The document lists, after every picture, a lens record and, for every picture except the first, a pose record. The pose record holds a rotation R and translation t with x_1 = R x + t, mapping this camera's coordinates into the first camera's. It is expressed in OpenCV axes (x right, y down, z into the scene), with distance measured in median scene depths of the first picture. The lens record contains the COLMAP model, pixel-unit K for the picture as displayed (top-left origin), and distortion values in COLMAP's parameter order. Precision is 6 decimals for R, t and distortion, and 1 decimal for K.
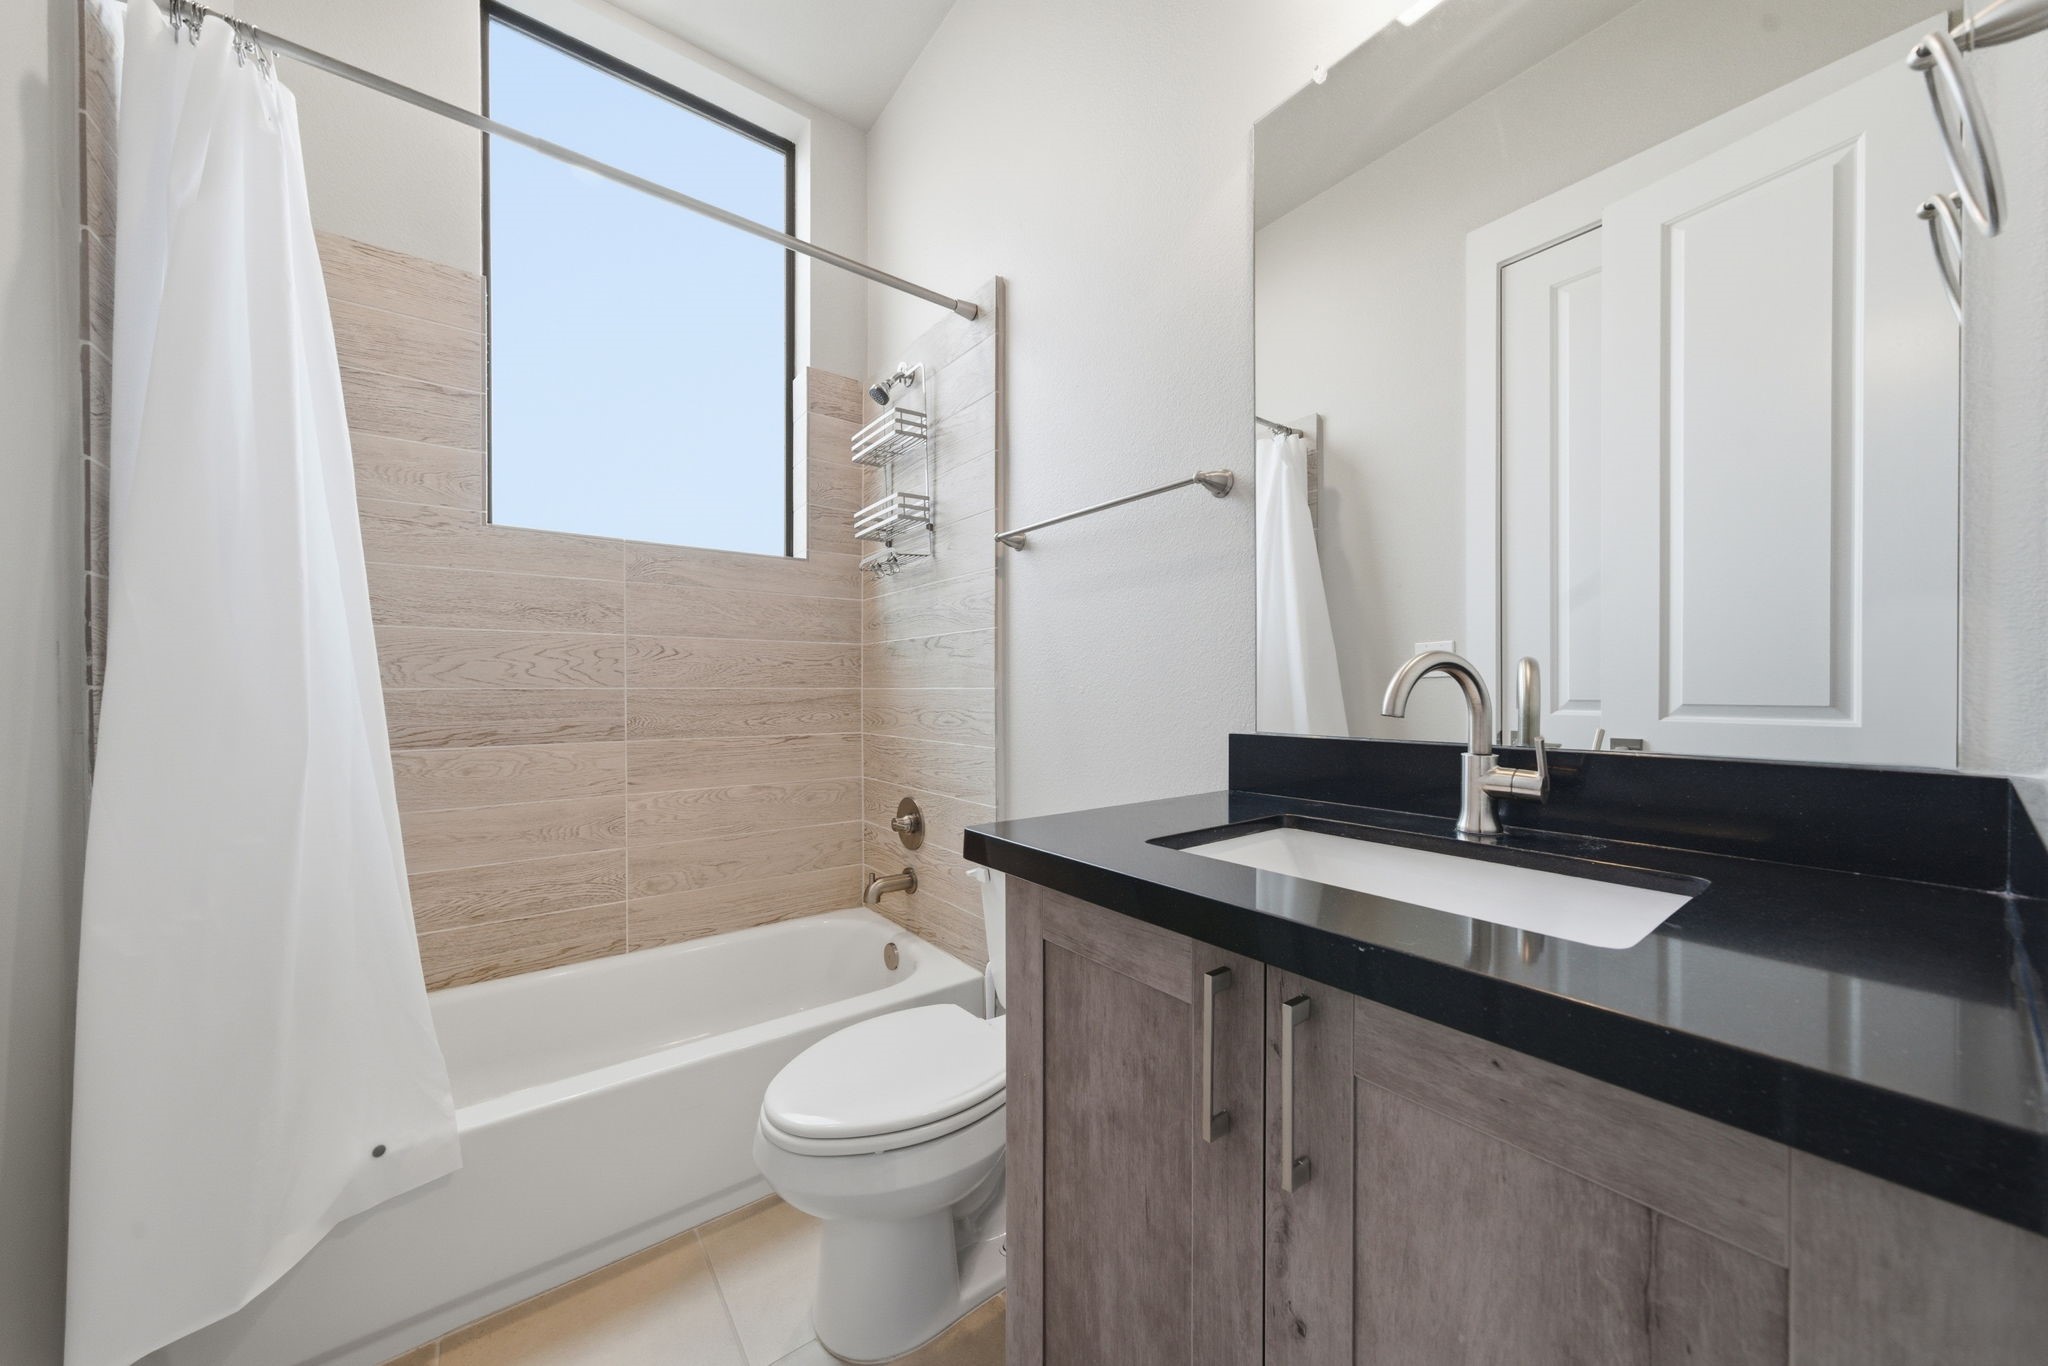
lens RADIAL K [[719.3, 0, 1016.0], [0, 719.3, 692.6], [0, 0, 1]] dist [-0.001767, 0.000291]
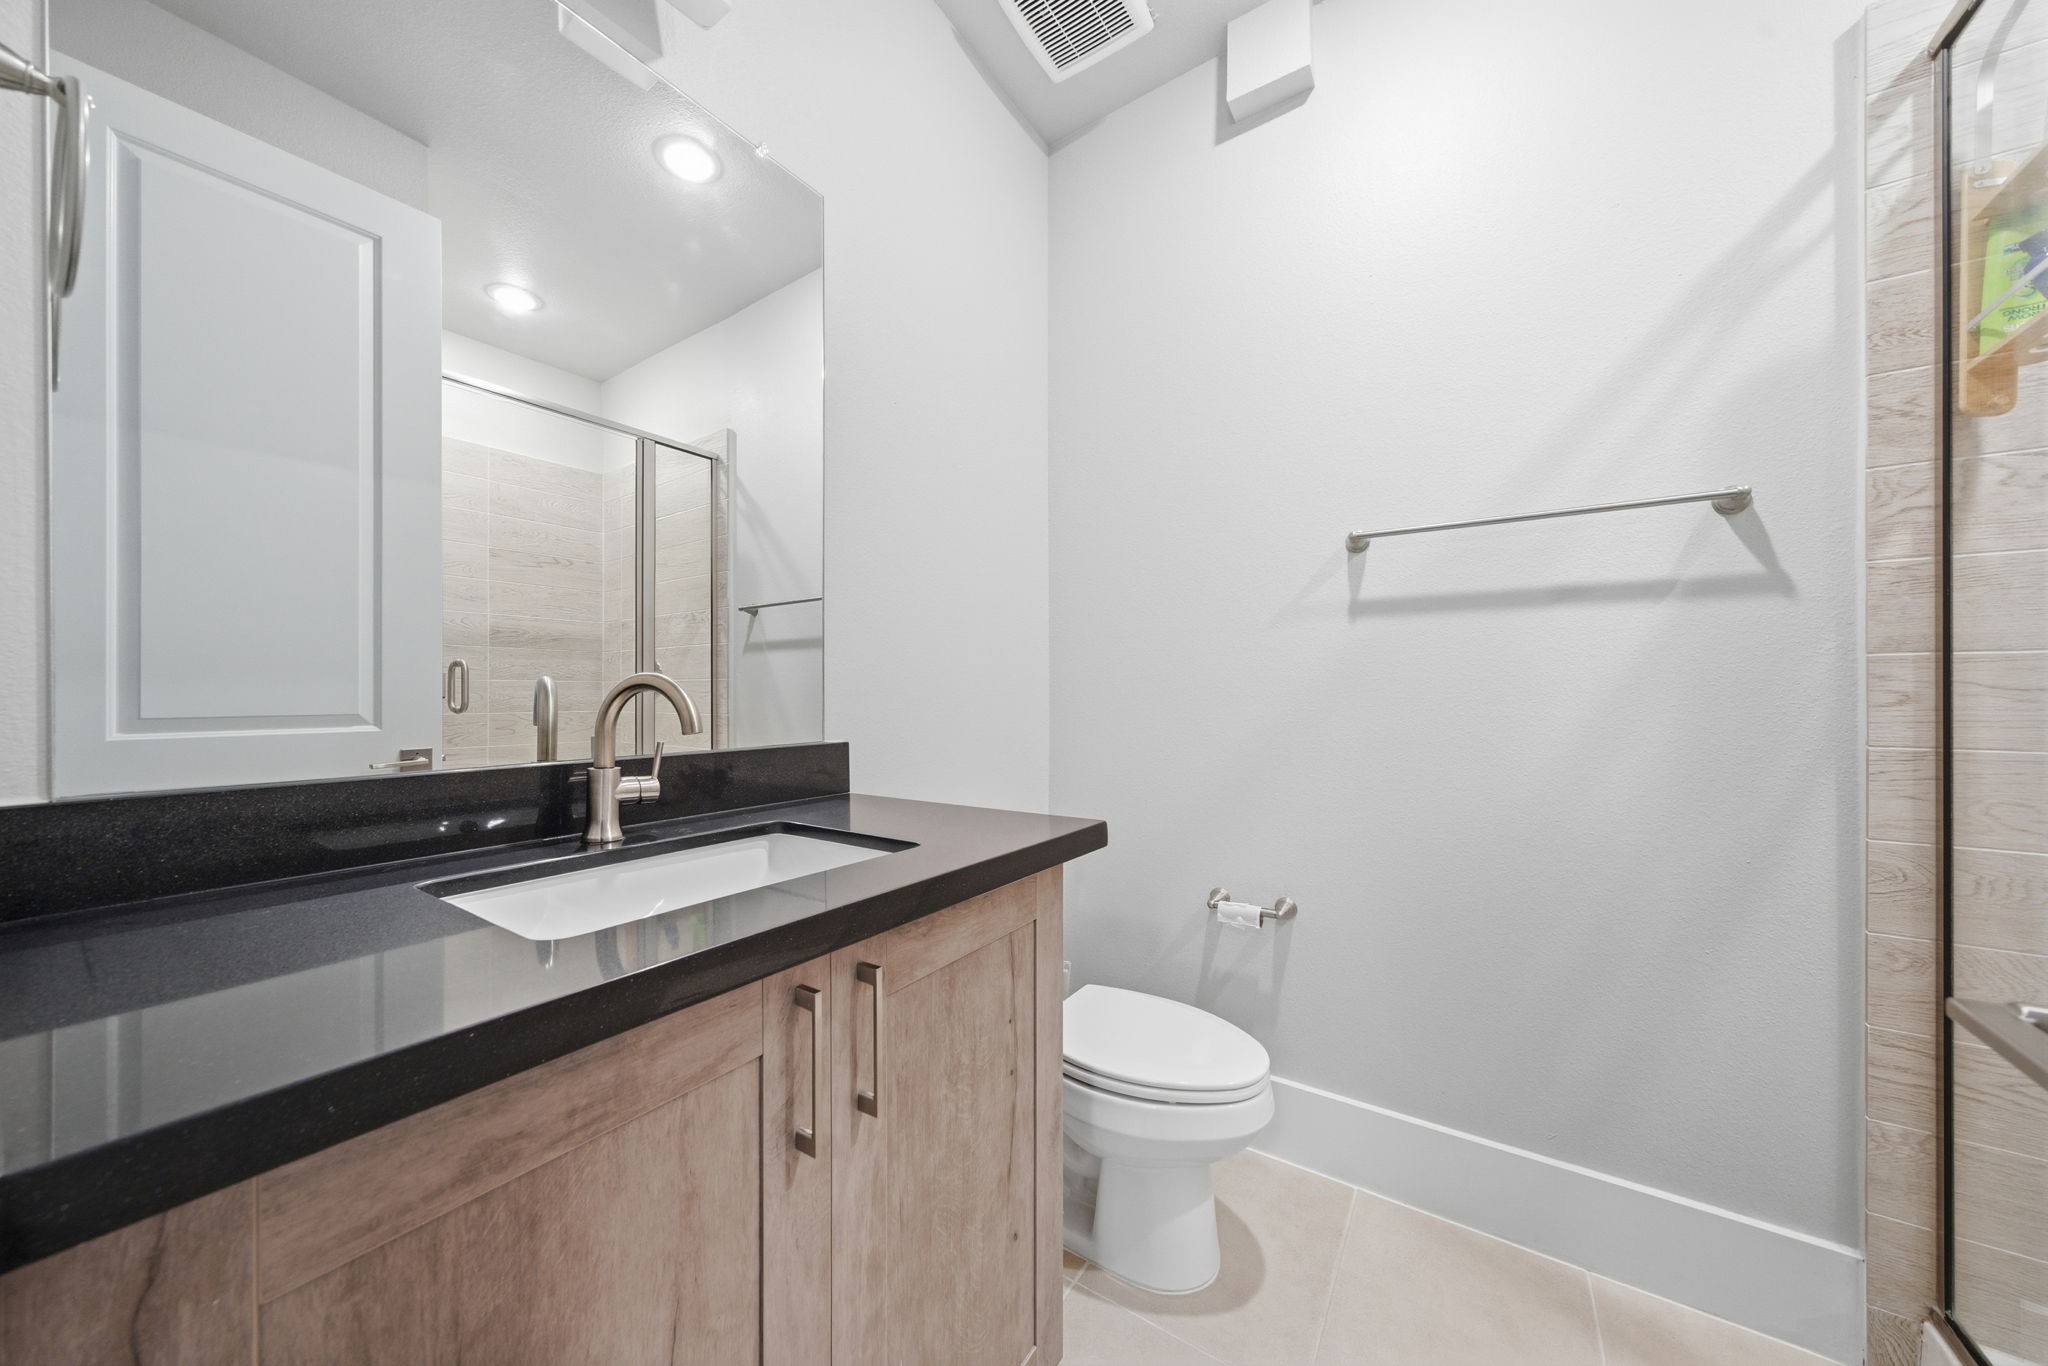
lens RADIAL K [[719.3, 0, 1016.0], [0, 719.3, 692.6], [0, 0, 1]] dist [-0.001767, 0.000291]
pose [[-0.312078, -0.000022, 0.950056, -0.585048], [0.005499, 0.999983, 0.001829, -0.025240], [-0.950041, 0.005795, -0.312073, 0.795855]]
